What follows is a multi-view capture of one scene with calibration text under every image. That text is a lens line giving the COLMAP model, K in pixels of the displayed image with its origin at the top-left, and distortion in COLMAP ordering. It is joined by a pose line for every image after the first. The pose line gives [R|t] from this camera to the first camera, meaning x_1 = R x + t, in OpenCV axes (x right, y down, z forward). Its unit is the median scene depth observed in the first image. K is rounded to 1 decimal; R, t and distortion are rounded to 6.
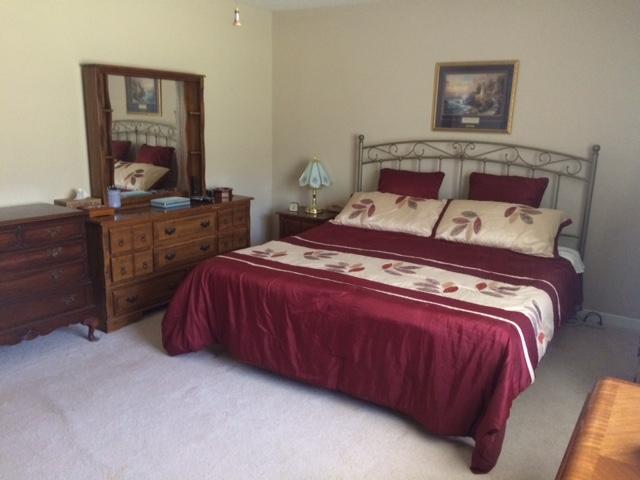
lens RADIAL K [[544.7, 0, 321.2], [0, 544.7, 241.3], [0, 0, 1]] dist [0.070192, -0.053830]
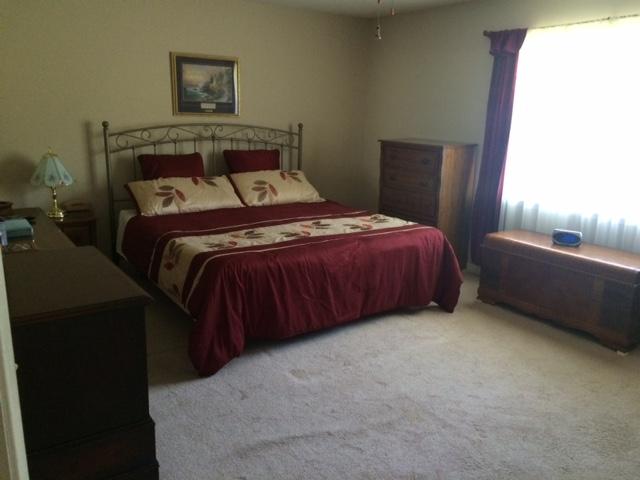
lens RADIAL K [[544.7, 0, 322.0], [0, 544.7, 240.0], [0, 0, 1]] dist [0.070192, -0.053830]
pose [[0.373651, -0.234958, 0.897318, -0.750516], [0.194582, 0.965716, 0.171842, -0.099765], [-0.906930, 0.110392, 0.406560, 0.344604]]
